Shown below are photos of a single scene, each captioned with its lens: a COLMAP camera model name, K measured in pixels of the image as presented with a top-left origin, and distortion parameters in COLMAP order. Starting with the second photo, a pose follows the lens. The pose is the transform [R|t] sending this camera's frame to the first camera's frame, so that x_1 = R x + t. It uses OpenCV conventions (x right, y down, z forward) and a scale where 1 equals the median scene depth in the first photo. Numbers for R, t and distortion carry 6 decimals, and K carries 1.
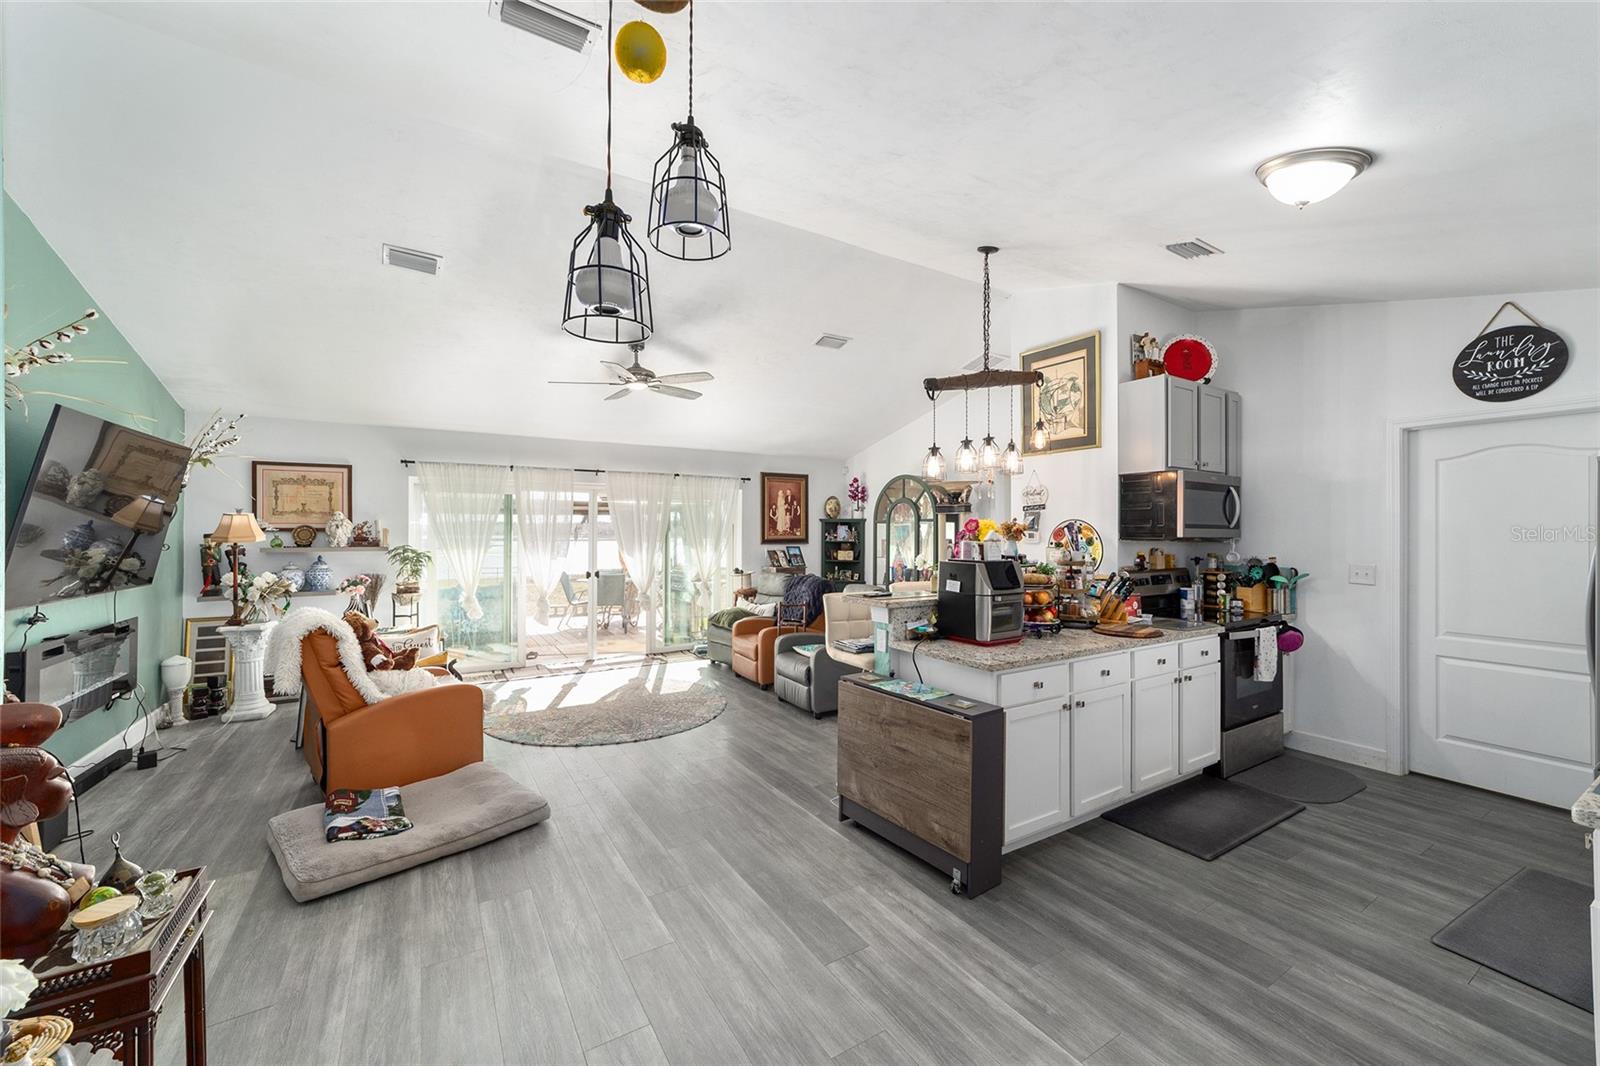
lens RADIAL K [[615.9, 0, 792.7], [0, 615.9, 531.4], [0, 0, 1]] dist [-0.008446, 0.005319]
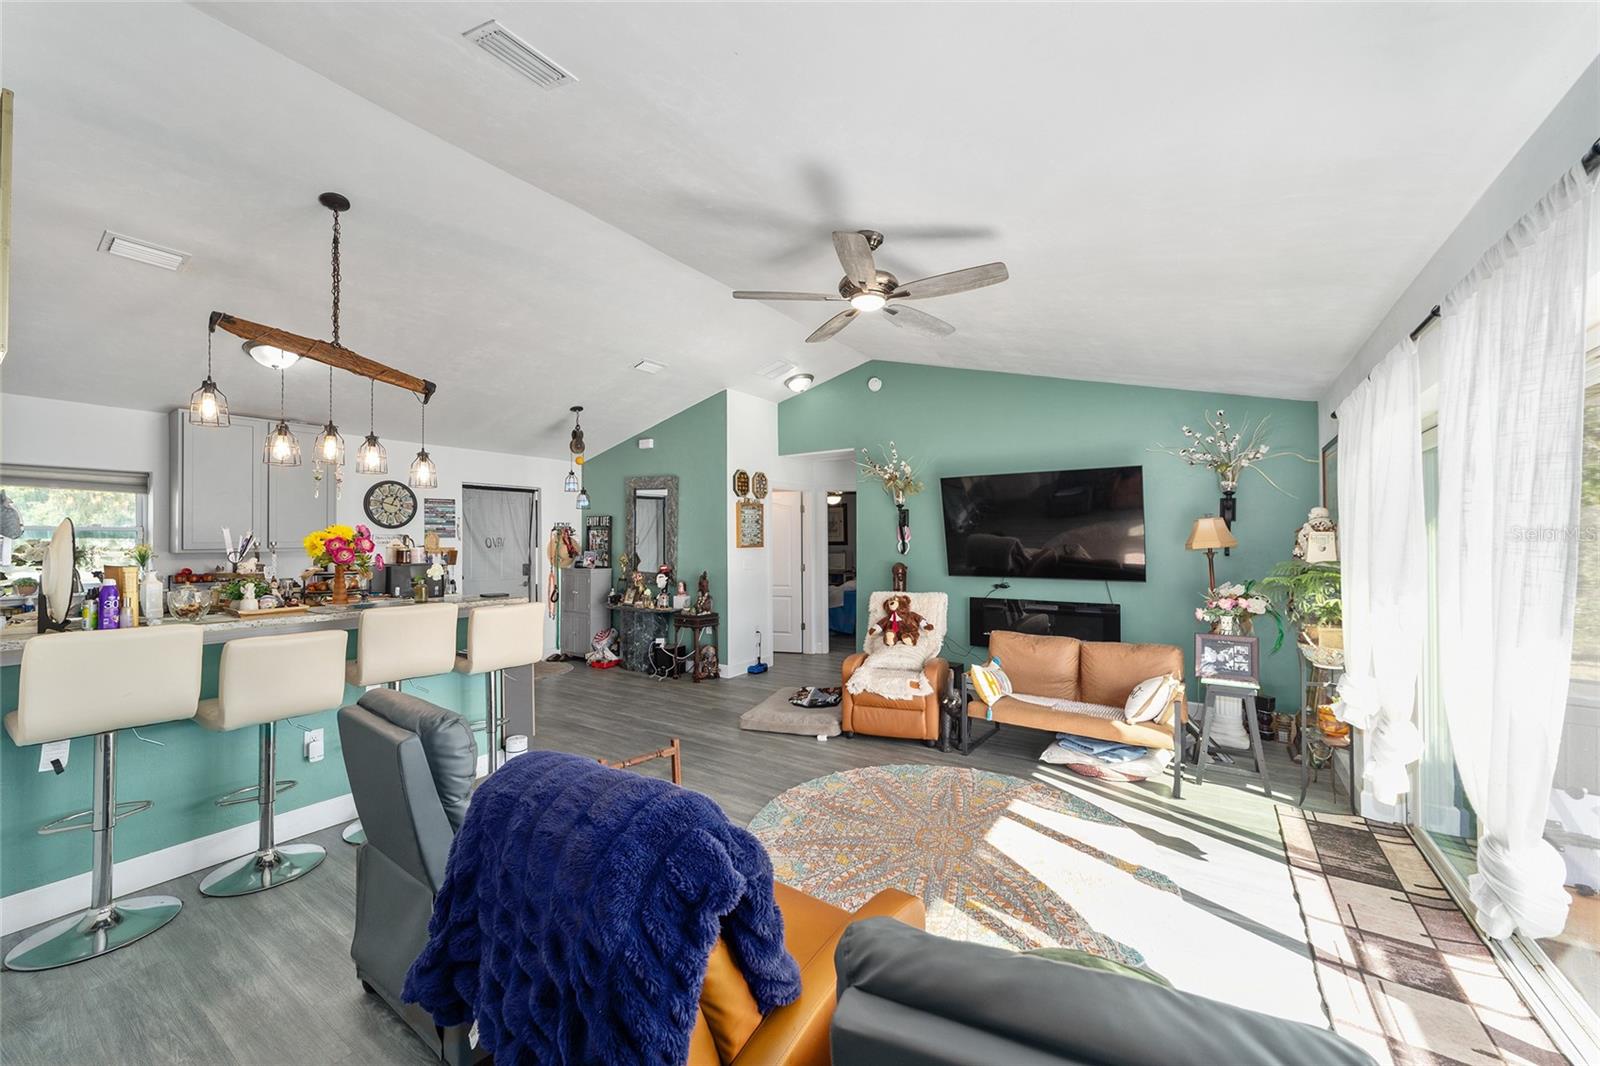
lens RADIAL K [[615.9, 0, 792.1], [0, 615.9, 533.6], [0, 0, 1]] dist [-0.008446, 0.005319]
pose [[-0.910151, -0.002029, -0.414272, 0.075021], [0.002778, 0.999936, -0.011001, 0.002974], [0.414268, -0.011164, -0.910086, 1.584094]]
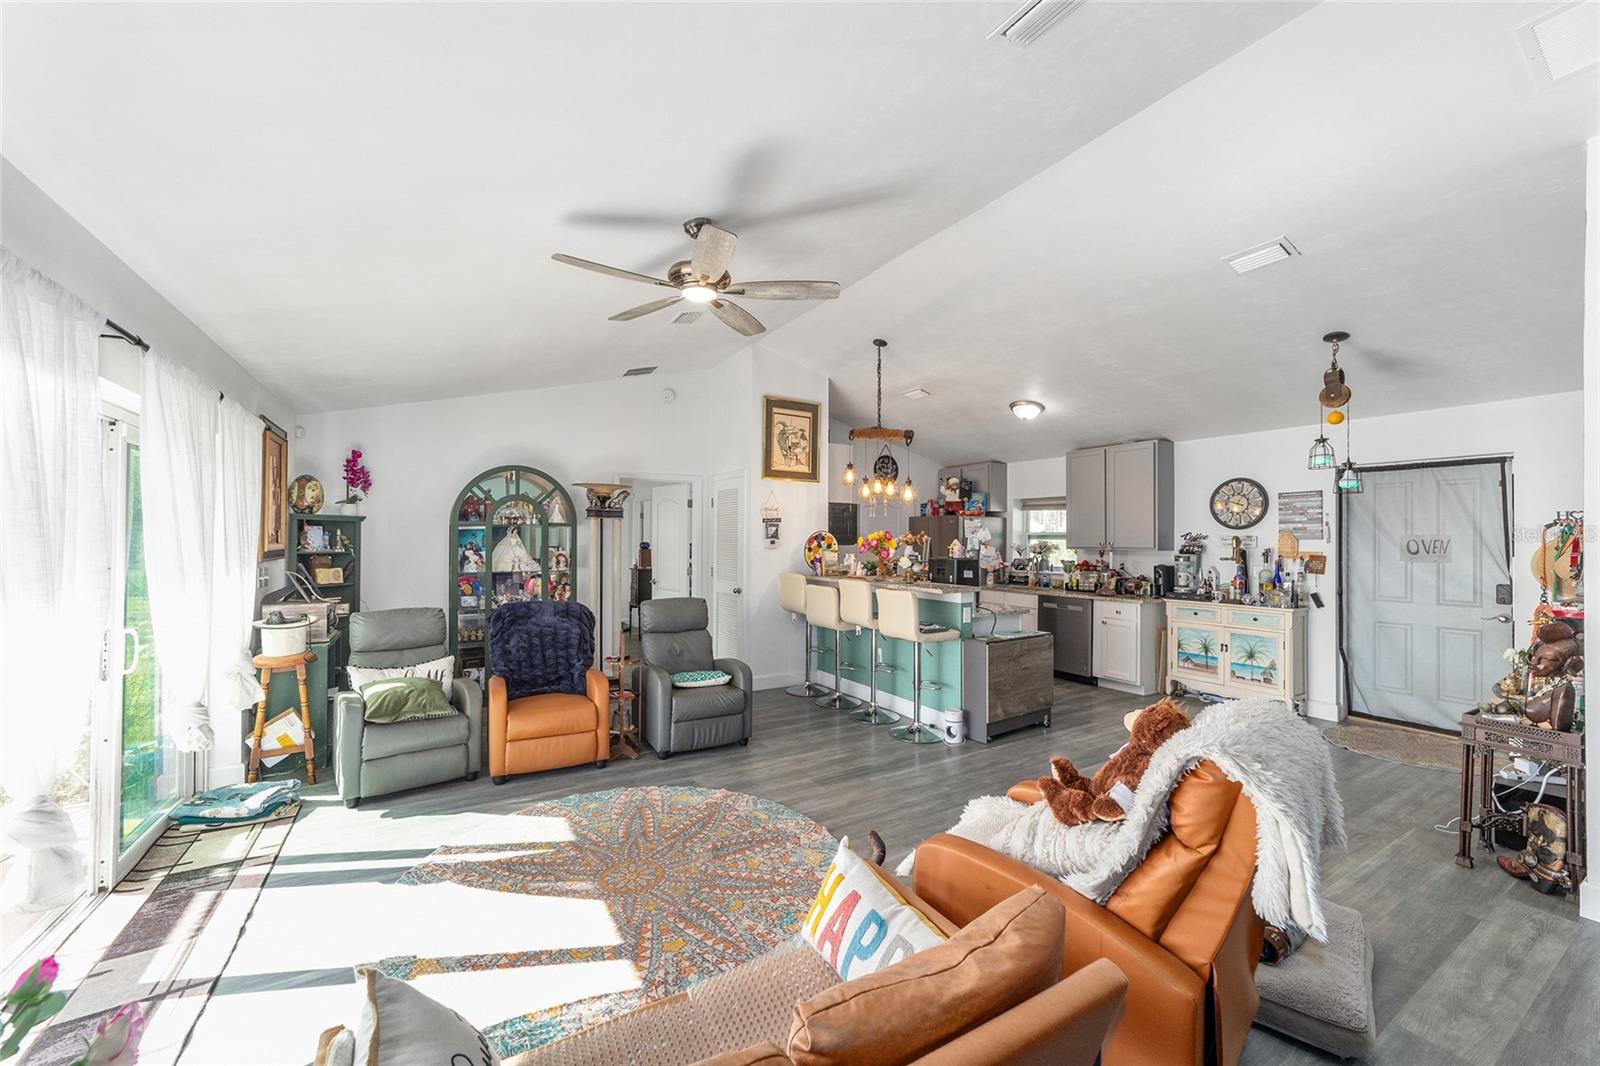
lens RADIAL K [[615.9, 0, 795.4], [0, 615.9, 535.8], [0, 0, 1]] dist [-0.008446, 0.005319]
pose [[0.007068, 0.004928, 0.999963, -0.877609], [-0.006344, 0.999968, -0.004883, -0.000398], [-0.999955, -0.006309, 0.007099, 0.930629]]
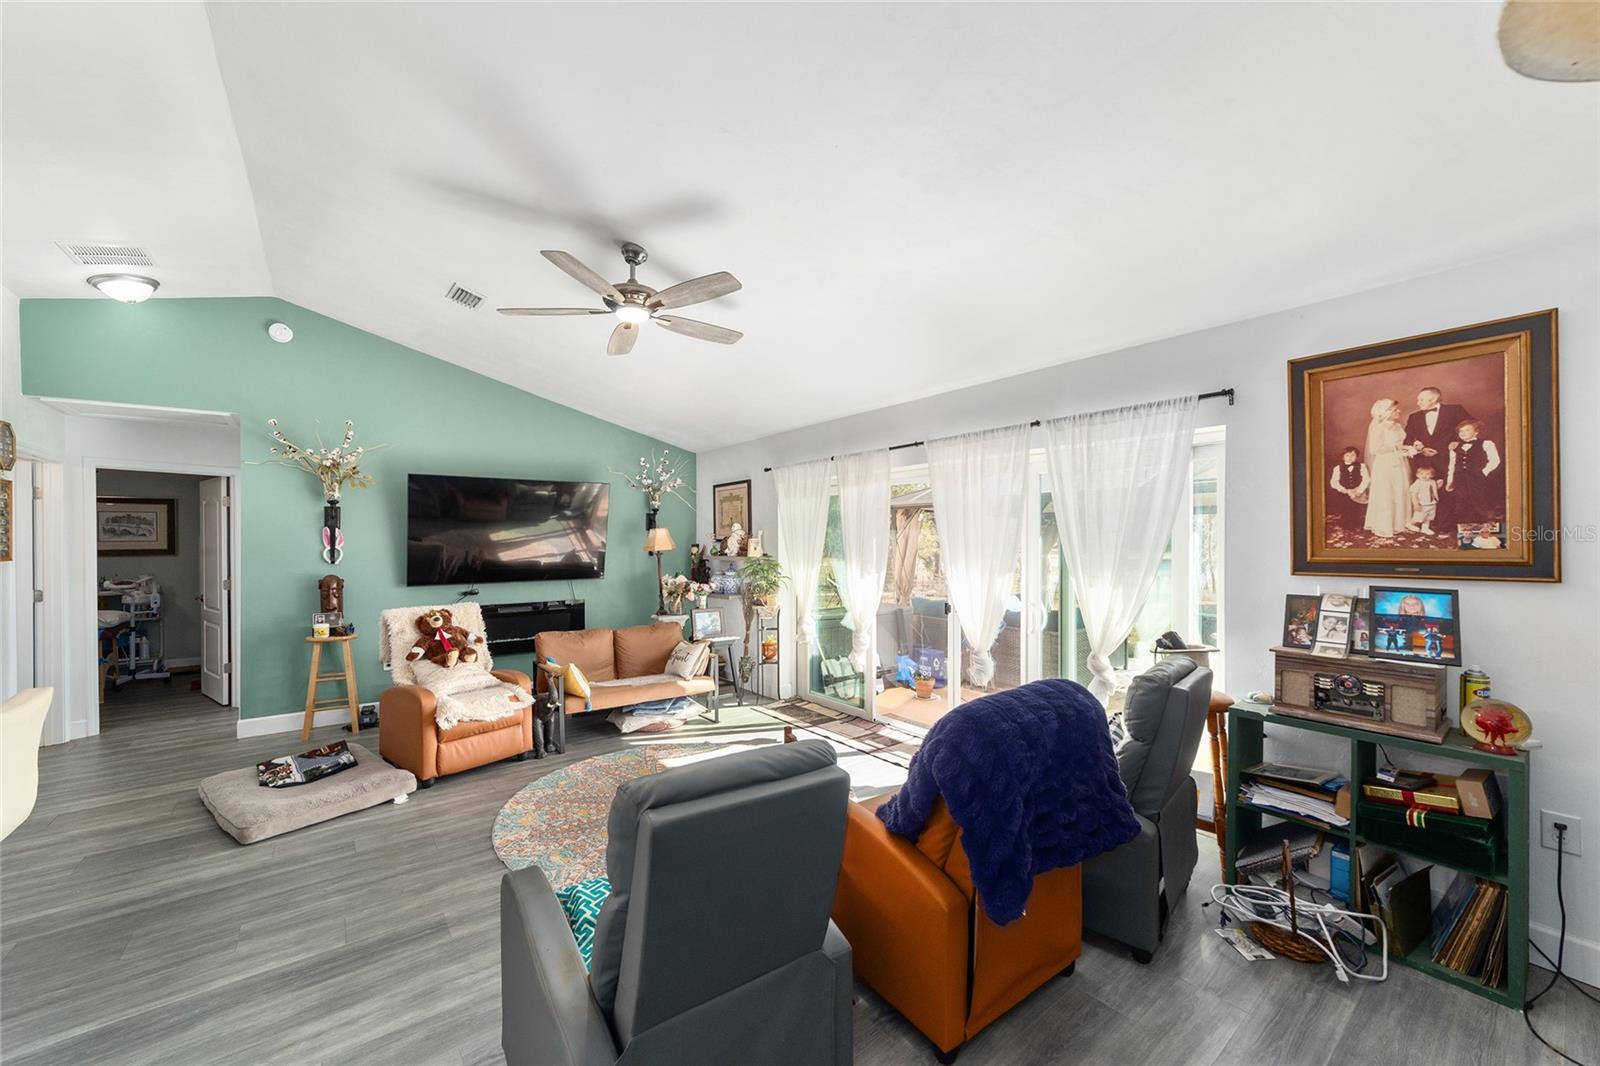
lens RADIAL K [[615.9, 0, 792.3], [0, 615.9, 541.6], [0, 0, 1]] dist [-0.008446, 0.005319]
pose [[0.103881, -0.002530, -0.994587, 0.415560], [0.005996, 0.999980, -0.001918, 0.002894], [0.994572, -0.005764, 0.103894, 1.135579]]
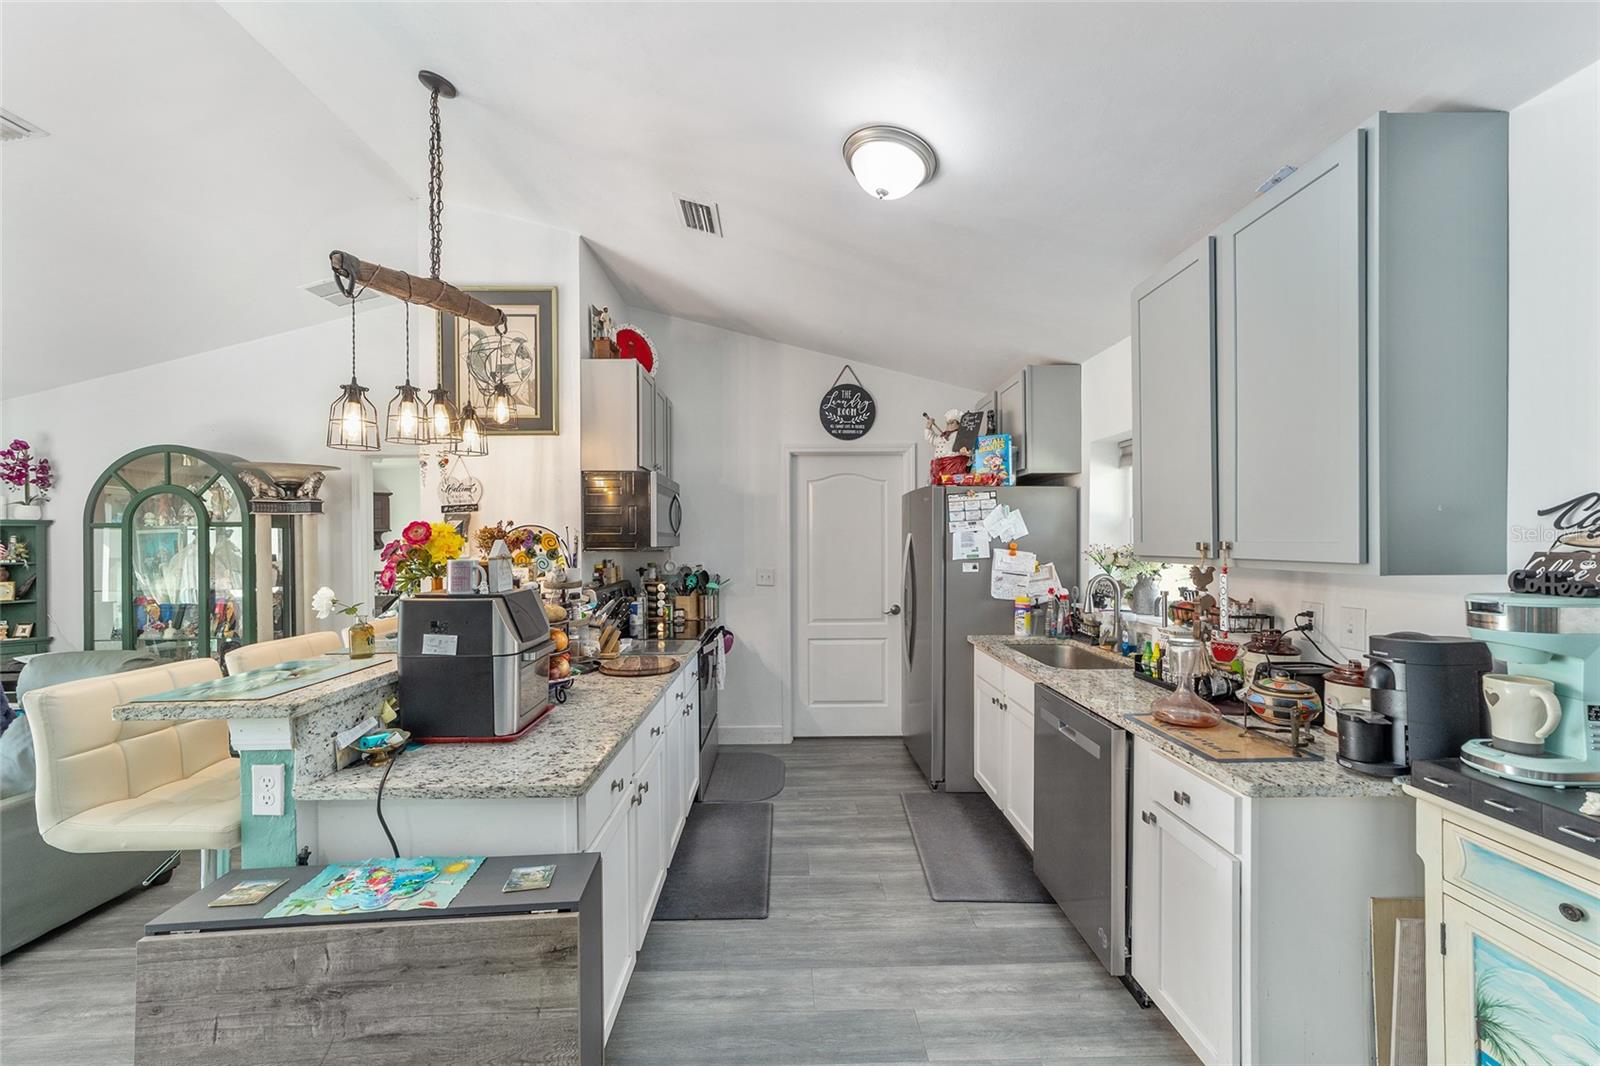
lens RADIAL K [[615.9, 0, 793.8], [0, 615.9, 544.2], [0, 0, 1]] dist [-0.008446, 0.005319]
pose [[0.505440, -0.011894, 0.862780, -0.028976], [0.006398, 0.999929, 0.010036, -0.001568], [-0.862838, 0.000447, 0.505480, 0.299694]]
